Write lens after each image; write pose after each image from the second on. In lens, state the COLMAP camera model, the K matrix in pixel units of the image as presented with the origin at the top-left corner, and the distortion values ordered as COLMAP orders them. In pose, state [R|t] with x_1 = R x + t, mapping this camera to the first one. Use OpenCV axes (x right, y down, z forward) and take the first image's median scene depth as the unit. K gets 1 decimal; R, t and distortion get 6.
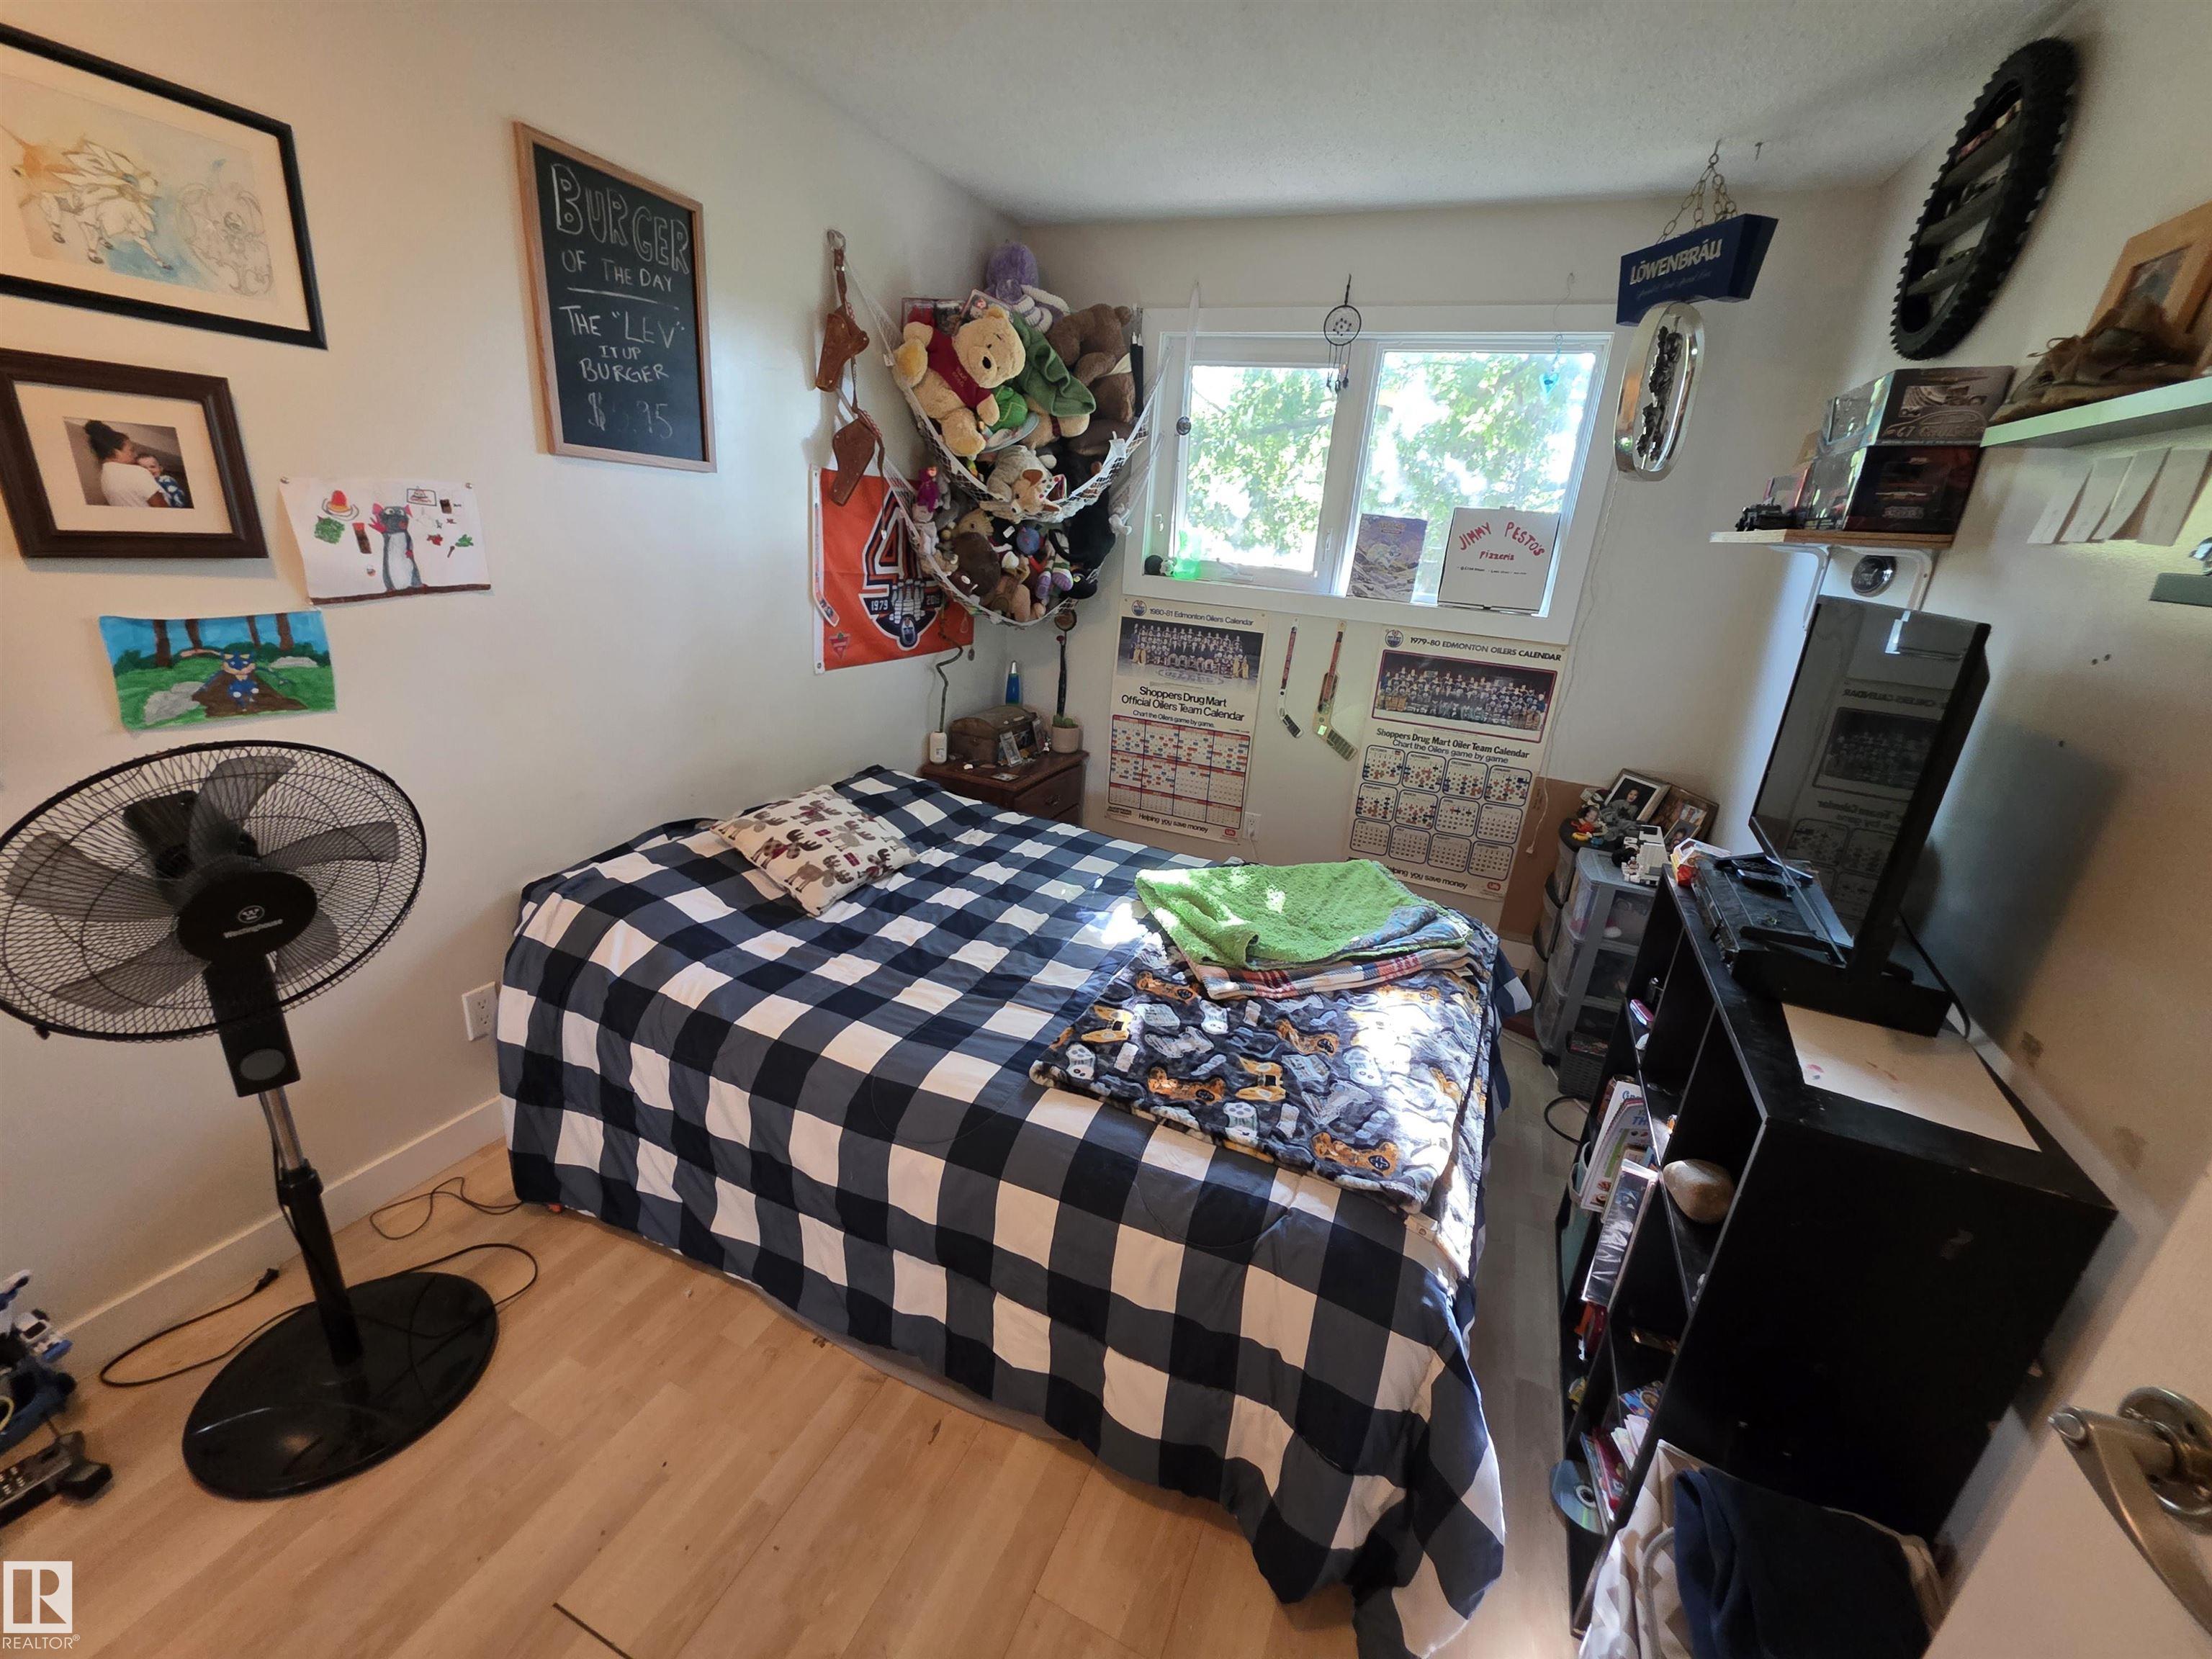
lens RADIAL K [[883.6, 0, 1110.9], [0, 883.6, 823.5], [0, 0, 1]] dist [0.001485, -0.000313]
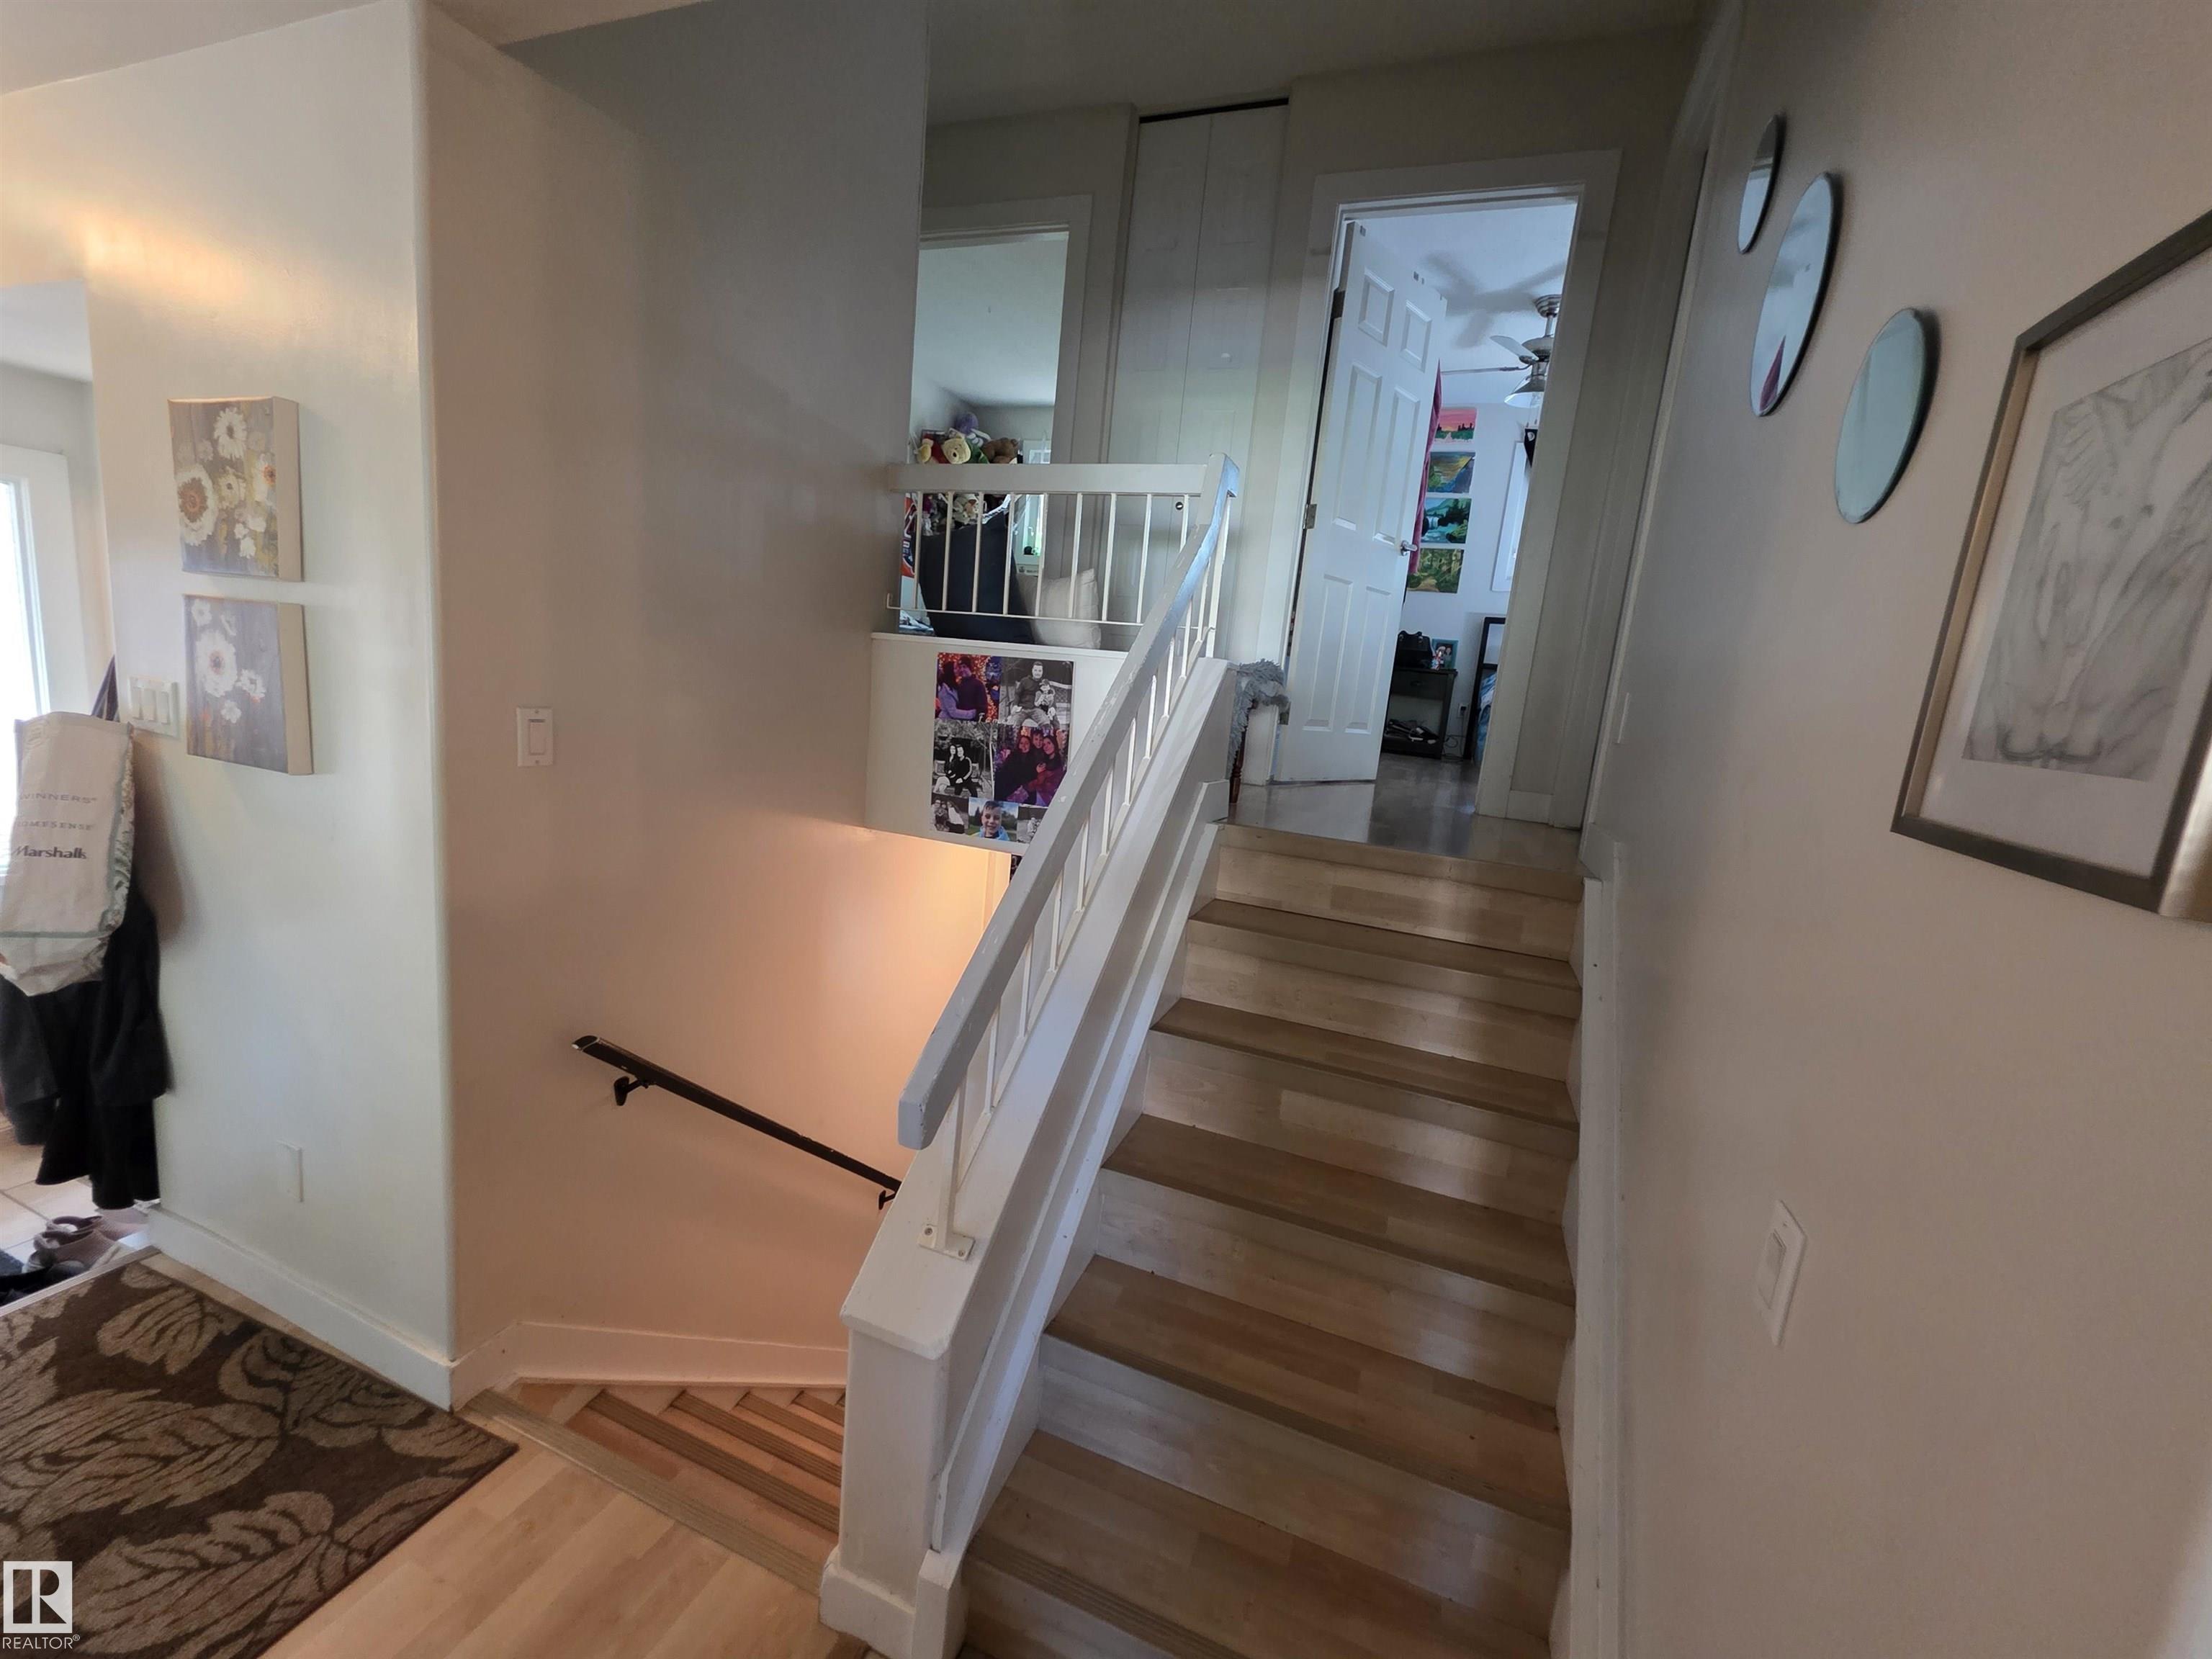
lens RADIAL K [[883.6, 0, 1110.2], [0, 883.6, 827.0], [0, 0, 1]] dist [0.001485, -0.000313]
pose [[0.998467, 0.016287, 0.052895, 0.169912], [-0.007392, 0.986402, -0.164185, 0.862791], [-0.054850, 0.163543, 0.985010, -1.226174]]
